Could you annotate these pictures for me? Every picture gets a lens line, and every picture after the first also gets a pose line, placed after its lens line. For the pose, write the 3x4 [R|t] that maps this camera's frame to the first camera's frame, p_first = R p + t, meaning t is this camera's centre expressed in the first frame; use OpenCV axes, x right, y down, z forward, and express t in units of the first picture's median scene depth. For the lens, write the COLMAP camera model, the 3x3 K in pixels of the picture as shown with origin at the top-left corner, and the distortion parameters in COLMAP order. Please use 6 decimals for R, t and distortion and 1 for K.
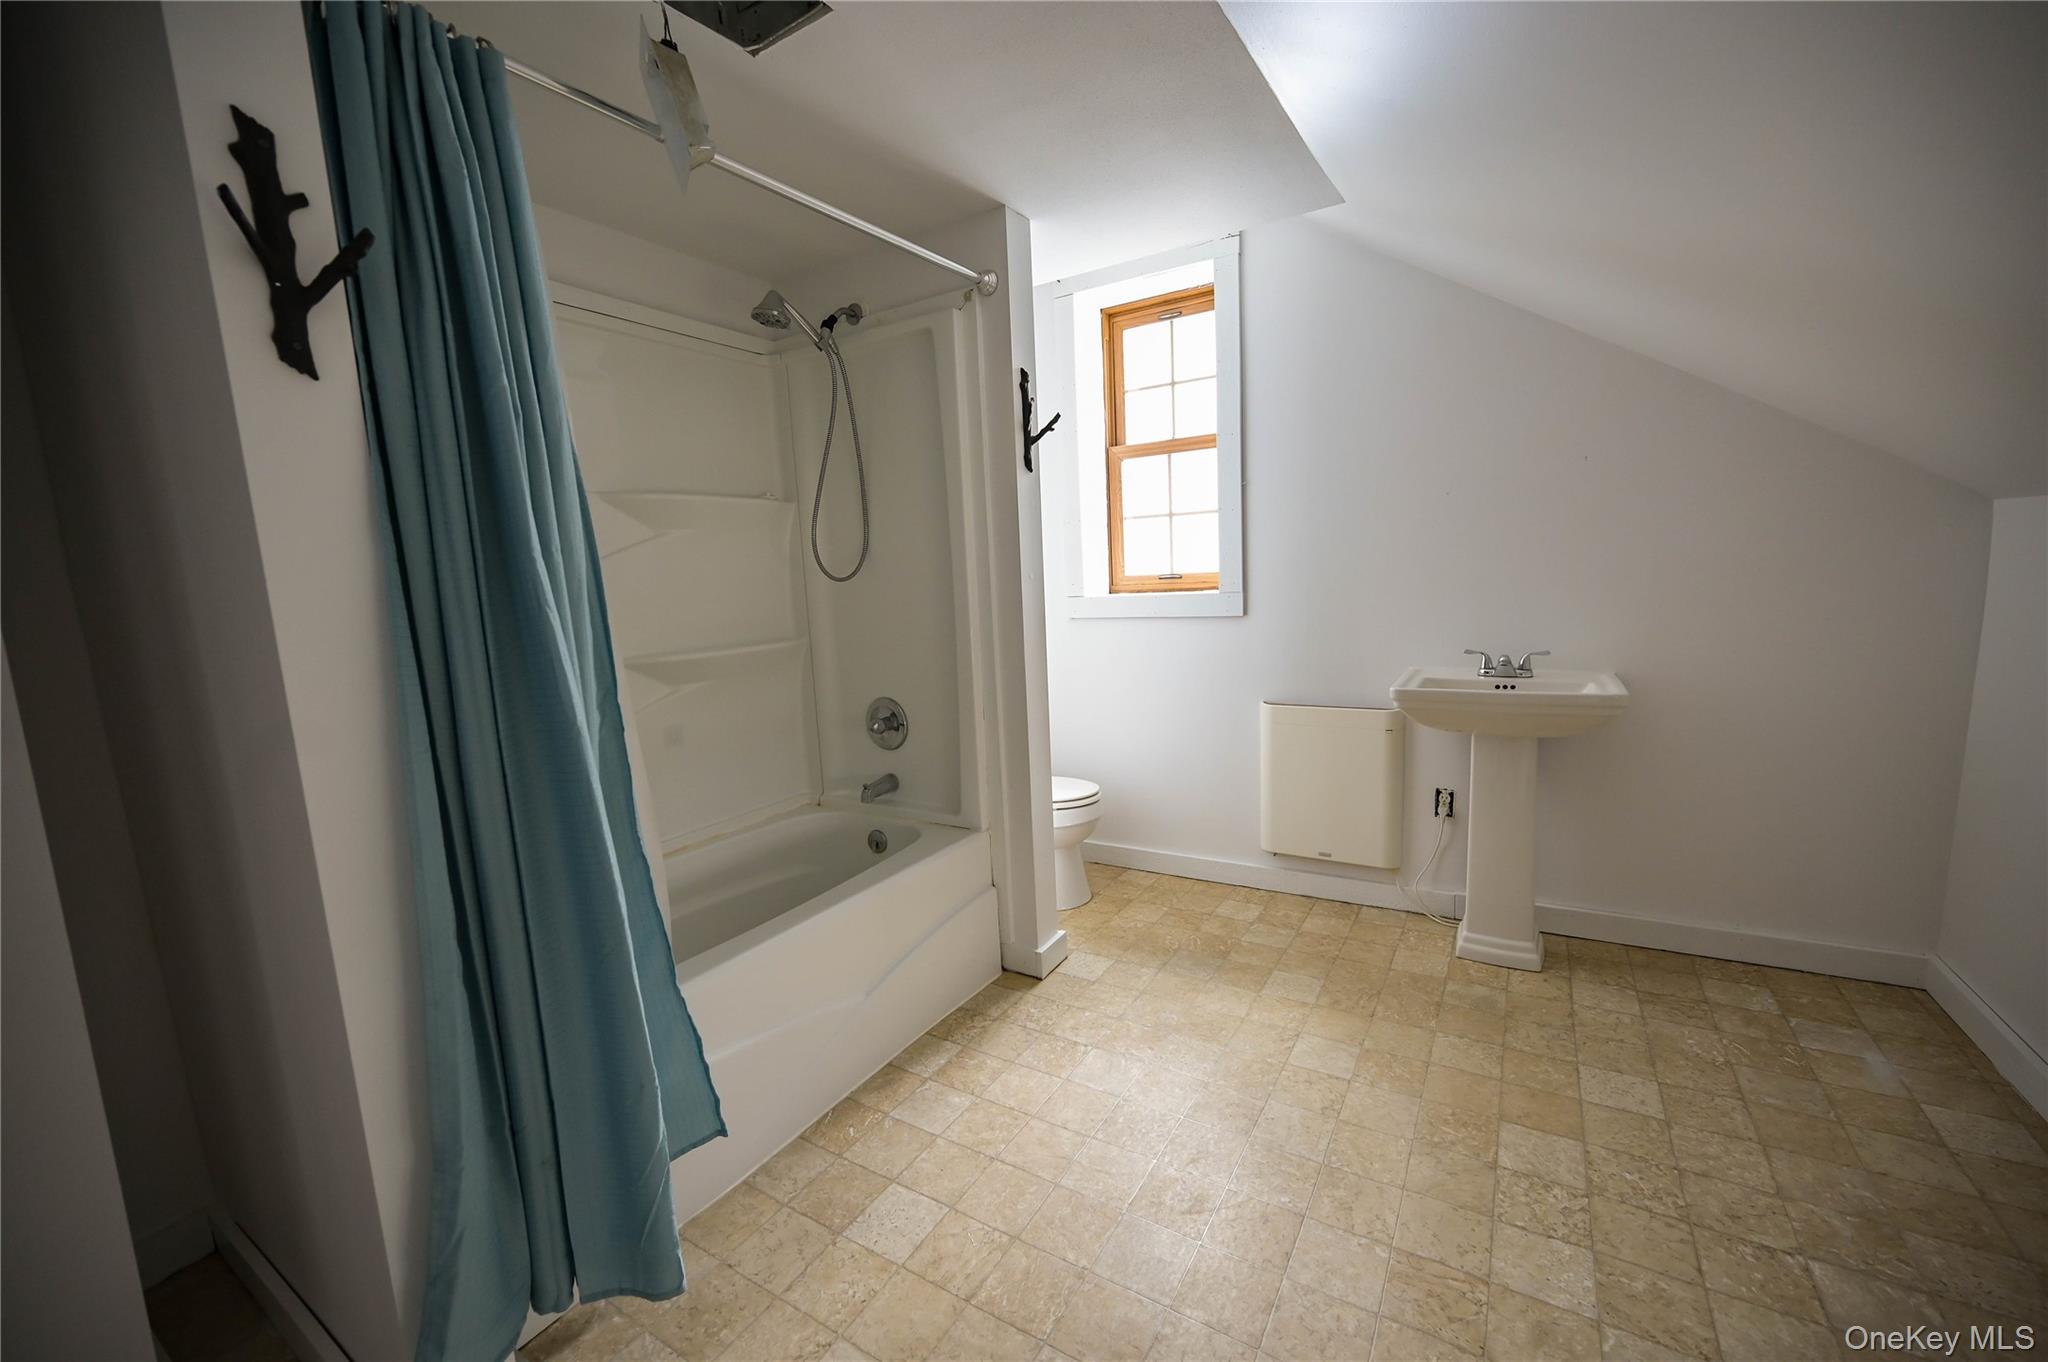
lens RADIAL K [[801.6, 0, 1022.0], [0, 801.6, 689.6], [0, 0, 1]] dist [-0.004018, 0.000496]
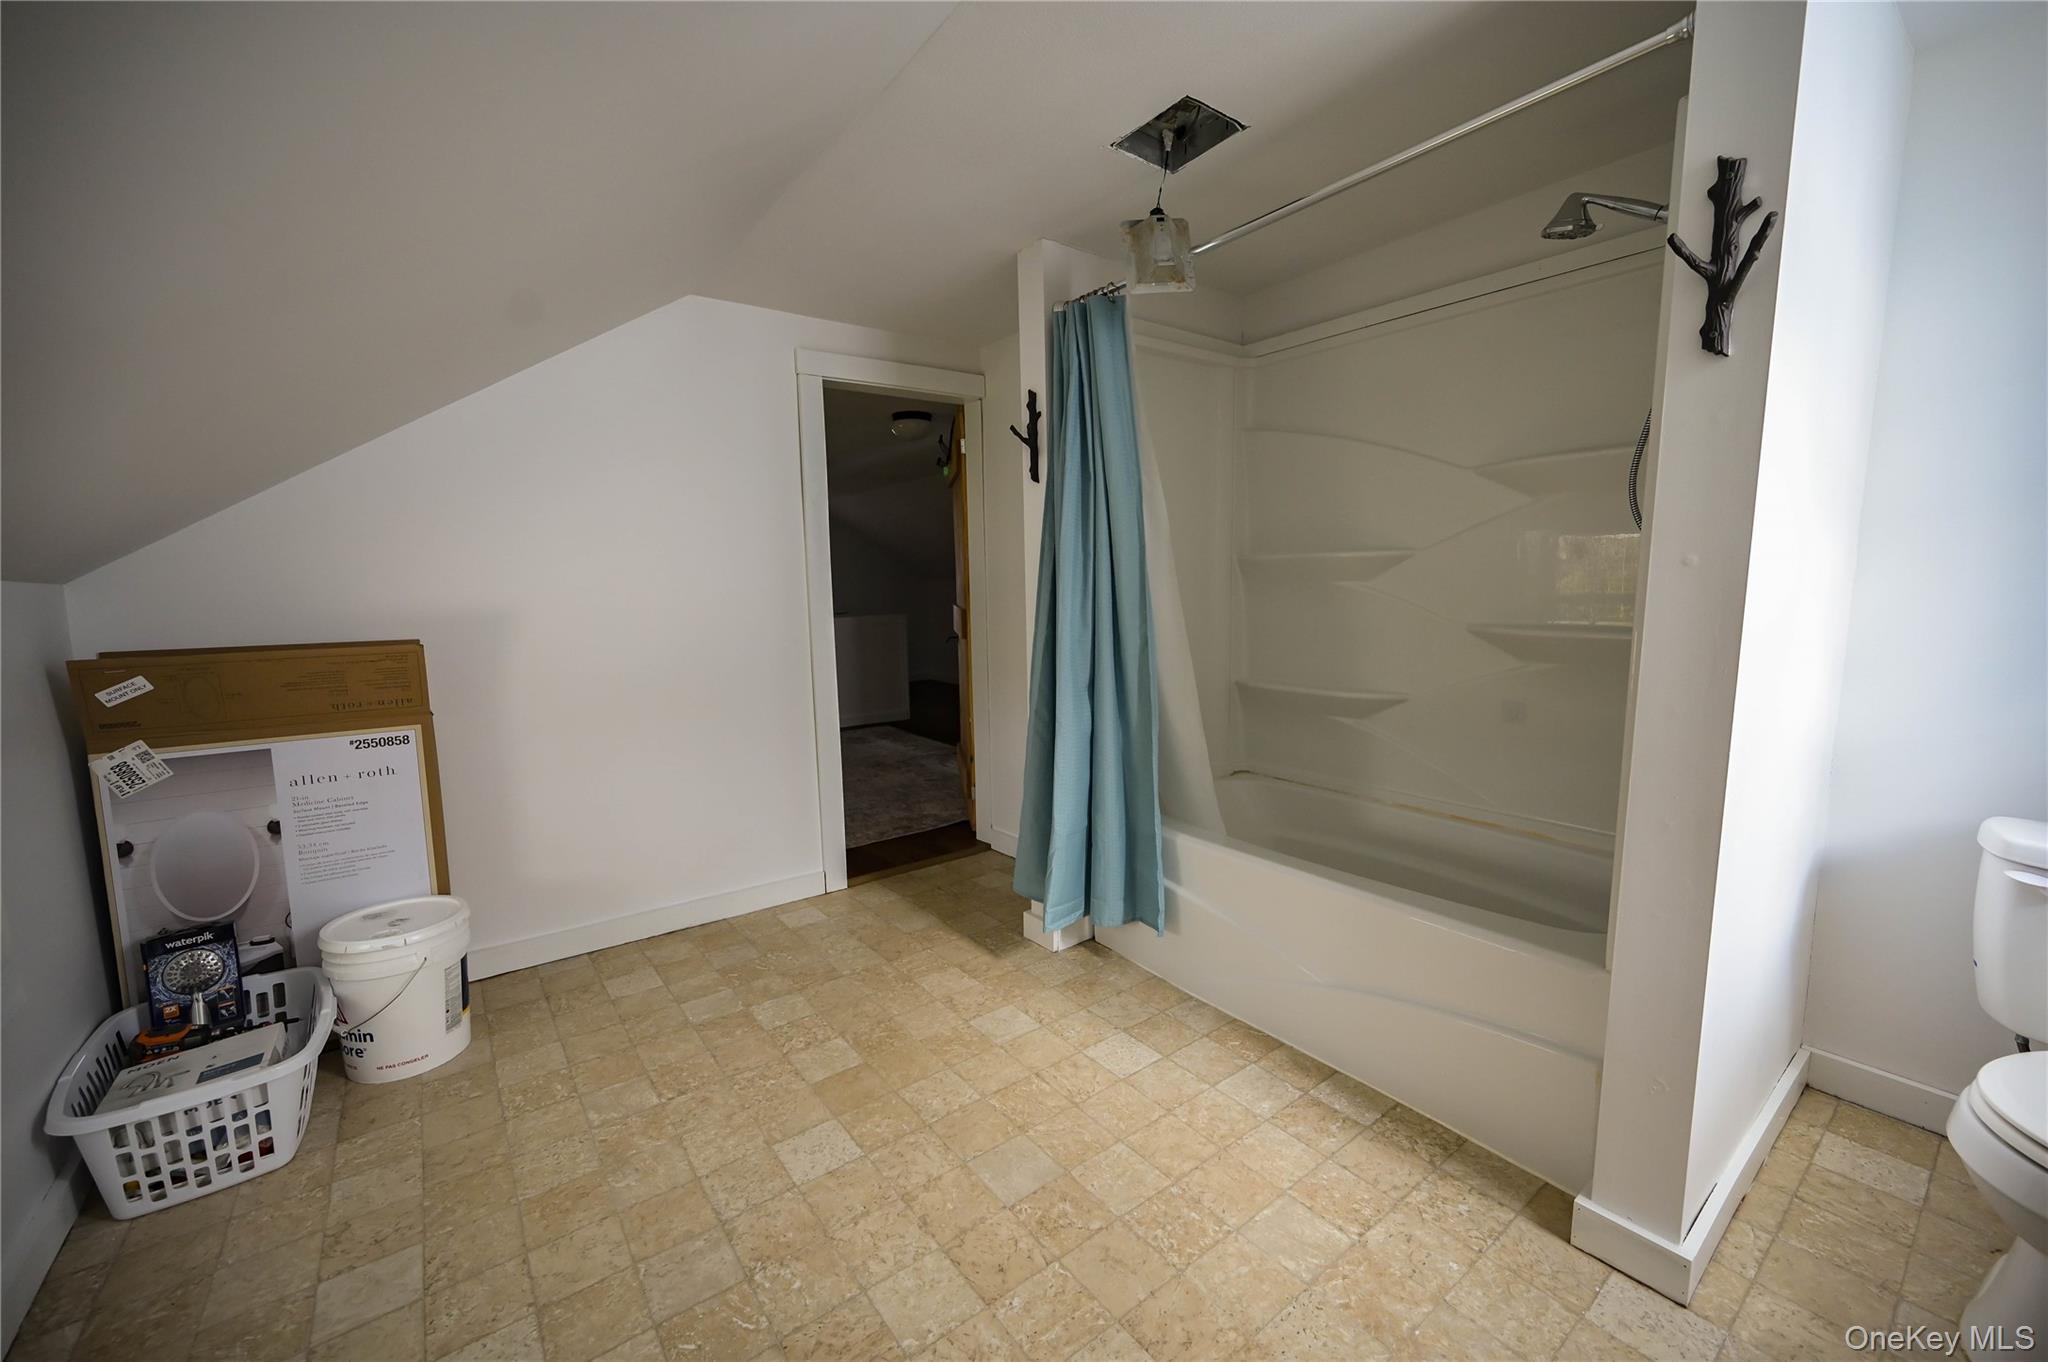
lens RADIAL K [[801.6, 0, 1023.1], [0, 801.6, 675.2], [0, 0, 1]] dist [-0.004018, 0.000496]
pose [[-0.353469, 0.171736, -0.919547, 1.112231], [-0.096606, 0.971046, 0.218488, -0.235700], [0.930445, 0.166062, -0.326644, 1.300306]]
